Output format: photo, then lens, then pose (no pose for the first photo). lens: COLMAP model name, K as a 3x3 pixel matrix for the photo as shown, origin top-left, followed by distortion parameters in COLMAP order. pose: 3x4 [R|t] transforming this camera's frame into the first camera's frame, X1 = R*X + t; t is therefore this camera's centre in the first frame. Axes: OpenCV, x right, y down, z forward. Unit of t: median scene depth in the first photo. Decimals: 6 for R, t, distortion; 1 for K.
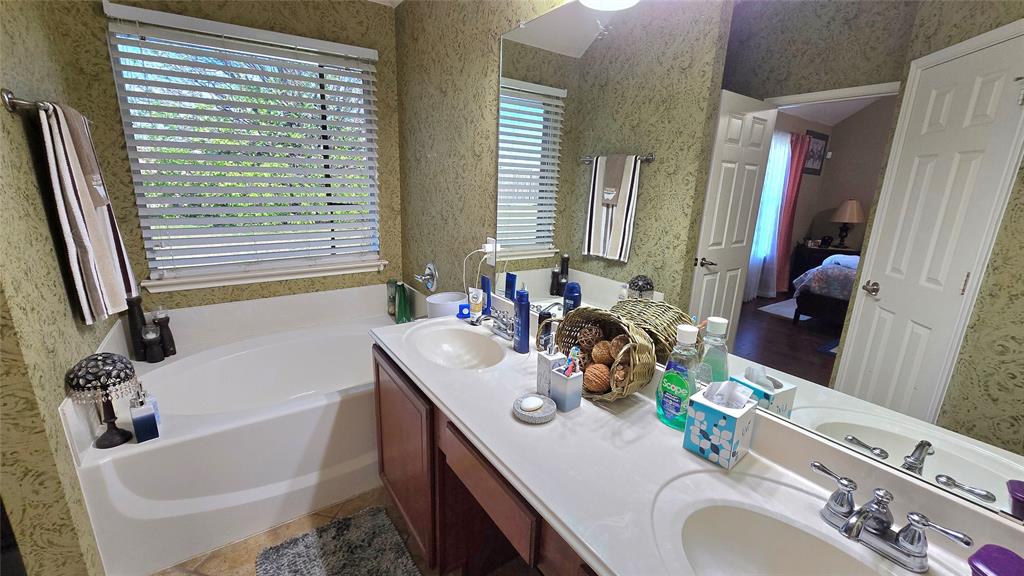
lens RADIAL K [[420.8, 0, 513.1], [0, 420.8, 289.9], [0, 0, 1]] dist [-0.010656, 0.004055]
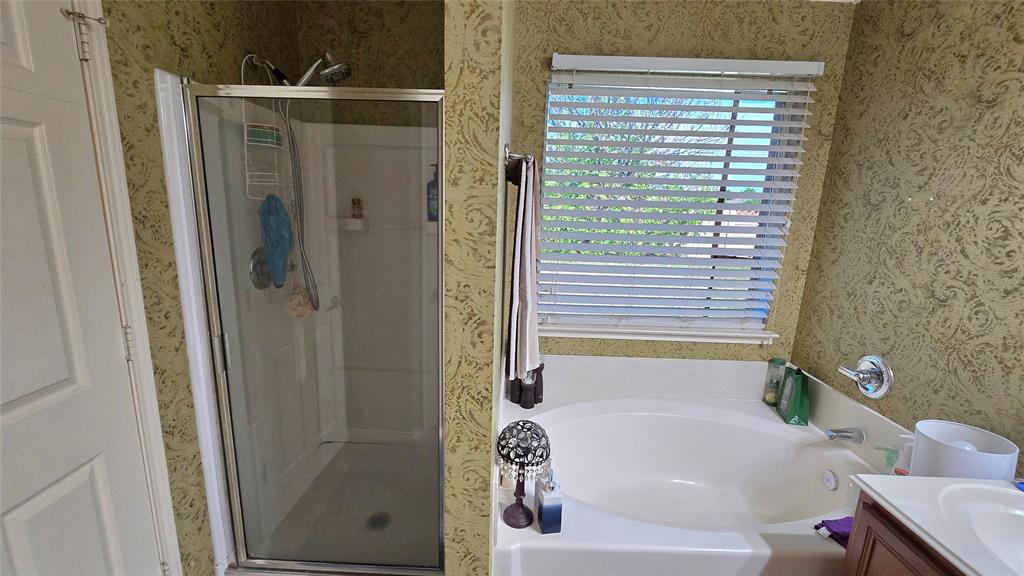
lens RADIAL K [[420.8, 0, 512.2], [0, 420.8, 286.5], [0, 0, 1]] dist [-0.010656, 0.004055]
pose [[0.822833, 0.112450, -0.557046, -0.354644], [-0.157089, 0.987040, -0.032789, -0.067291], [0.546139, 0.114485, 0.829834, 0.128813]]
